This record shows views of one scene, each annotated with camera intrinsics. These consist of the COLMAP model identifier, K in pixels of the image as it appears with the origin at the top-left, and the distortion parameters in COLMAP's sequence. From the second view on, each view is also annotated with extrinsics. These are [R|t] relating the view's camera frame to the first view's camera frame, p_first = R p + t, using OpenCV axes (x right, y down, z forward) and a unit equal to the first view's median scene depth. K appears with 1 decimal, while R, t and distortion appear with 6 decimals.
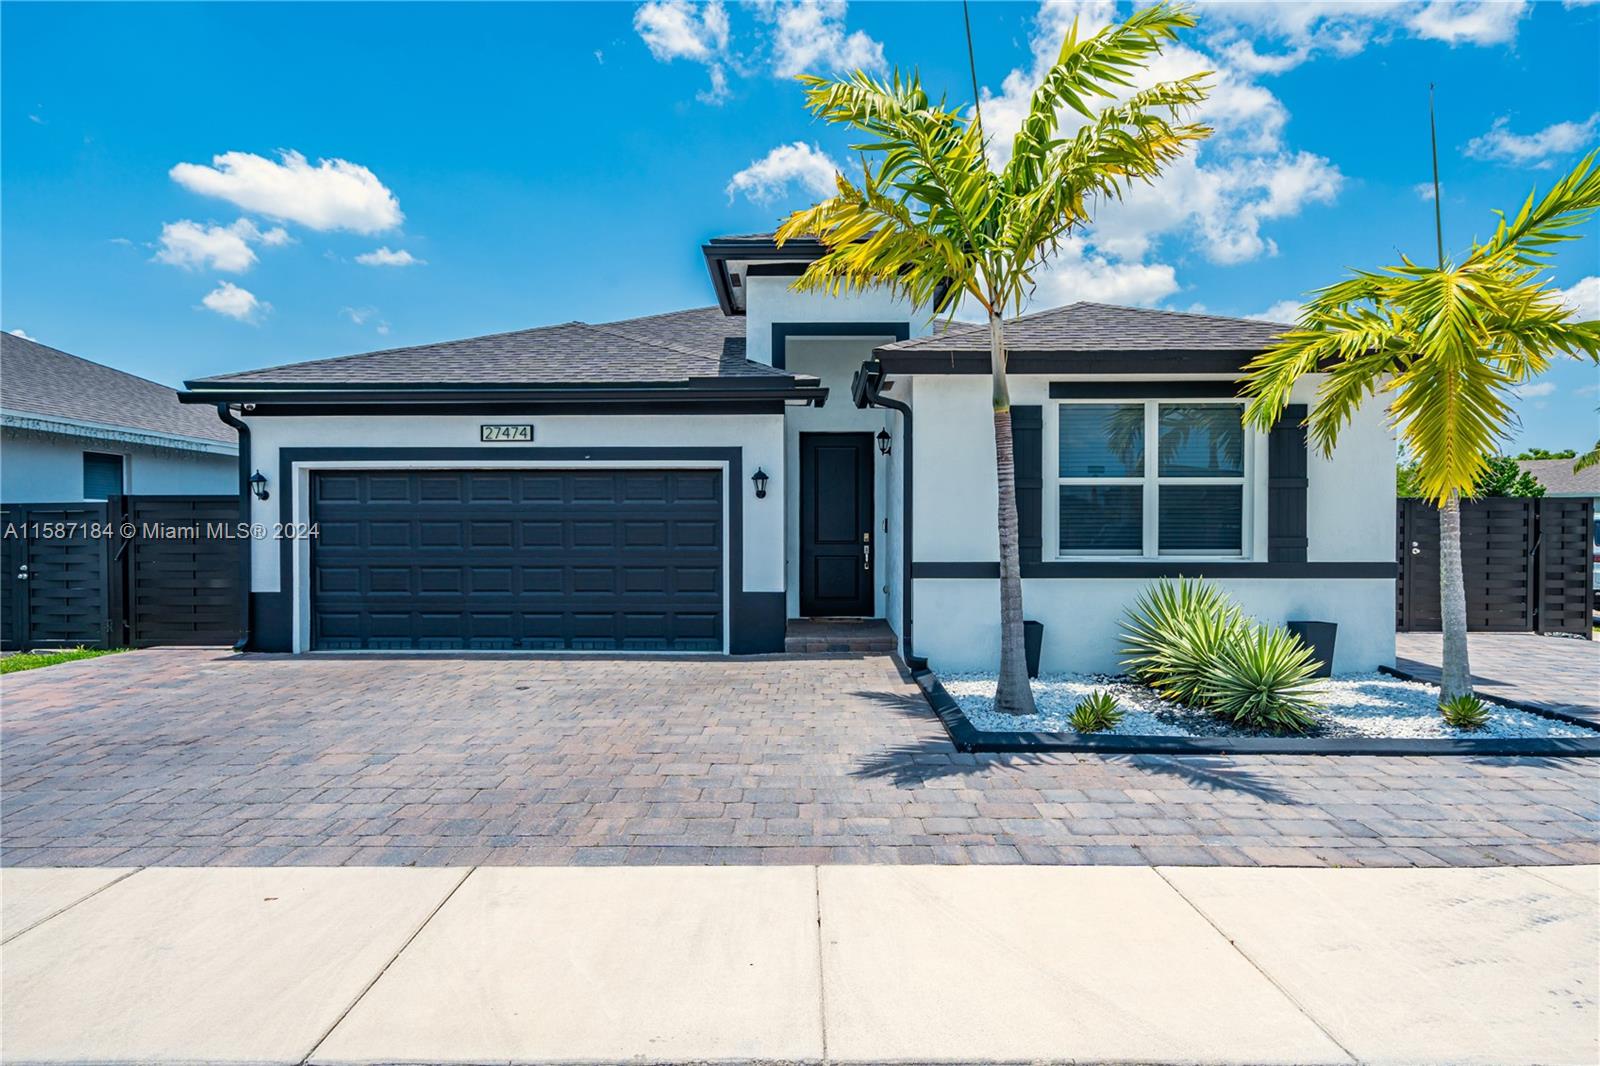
lens RADIAL K [[865.0, 0, 805.2], [0, 865.0, 538.1], [0, 0, 1]] dist [-0.000651, 0.001791]
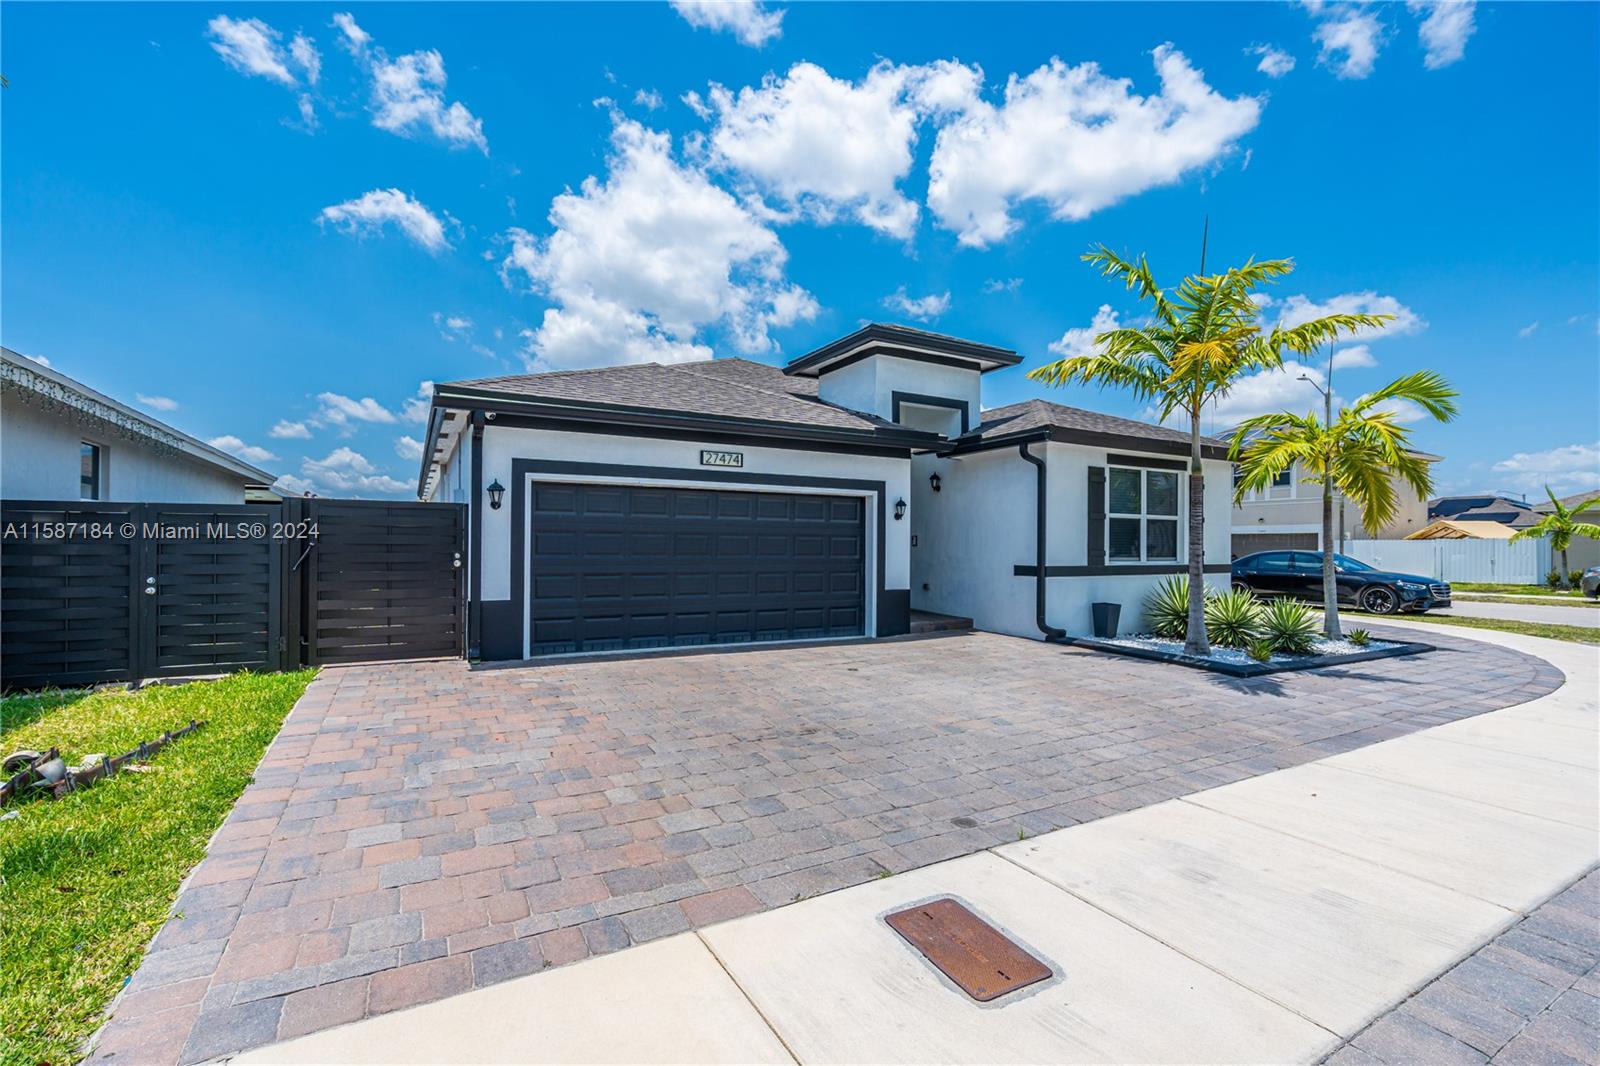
lens RADIAL K [[686.9, 0, 796.7], [0, 686.9, 533.7], [0, 0, 1]] dist [-0.000213, -0.000080]
pose [[0.881374, 0.016123, 0.472143, -0.693970], [-0.006239, 0.999728, -0.022492, 0.000440], [-0.472377, 0.016878, 0.881235, 0.131200]]
